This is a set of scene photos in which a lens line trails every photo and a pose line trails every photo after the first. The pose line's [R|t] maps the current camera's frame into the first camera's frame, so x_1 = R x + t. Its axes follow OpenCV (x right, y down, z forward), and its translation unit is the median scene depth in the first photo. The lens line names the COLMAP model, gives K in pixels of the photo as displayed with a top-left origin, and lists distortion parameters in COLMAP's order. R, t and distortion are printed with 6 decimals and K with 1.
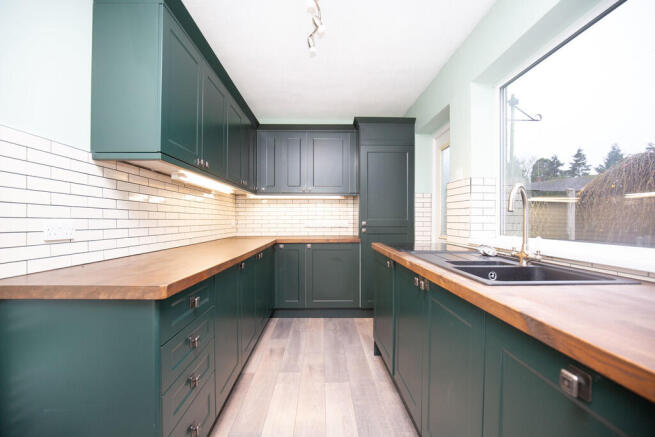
lens RADIAL K [[304.1, 0, 327.4], [0, 304.1, 220.2], [0, 0, 1]] dist [0.000172, -0.000052]
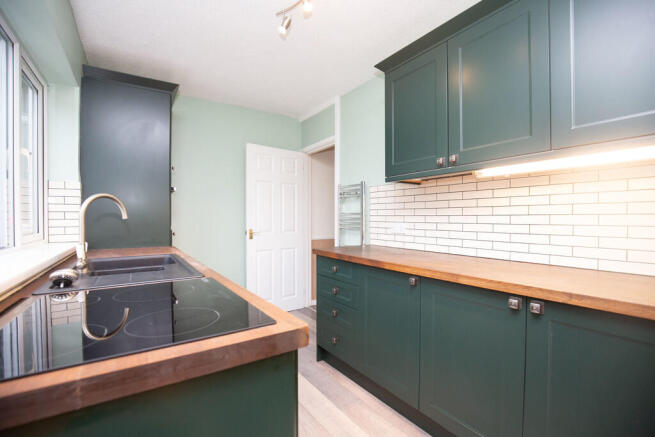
lens RADIAL K [[304.1, 0, 327.7], [0, 304.1, 221.5], [0, 0, 1]] dist [0.000172, -0.000052]
pose [[-0.851179, 0.000844, -0.524875, 0.416134], [-0.000383, 0.999997, 0.002229, -0.011595], [0.524876, 0.002098, -0.851176, 1.902186]]
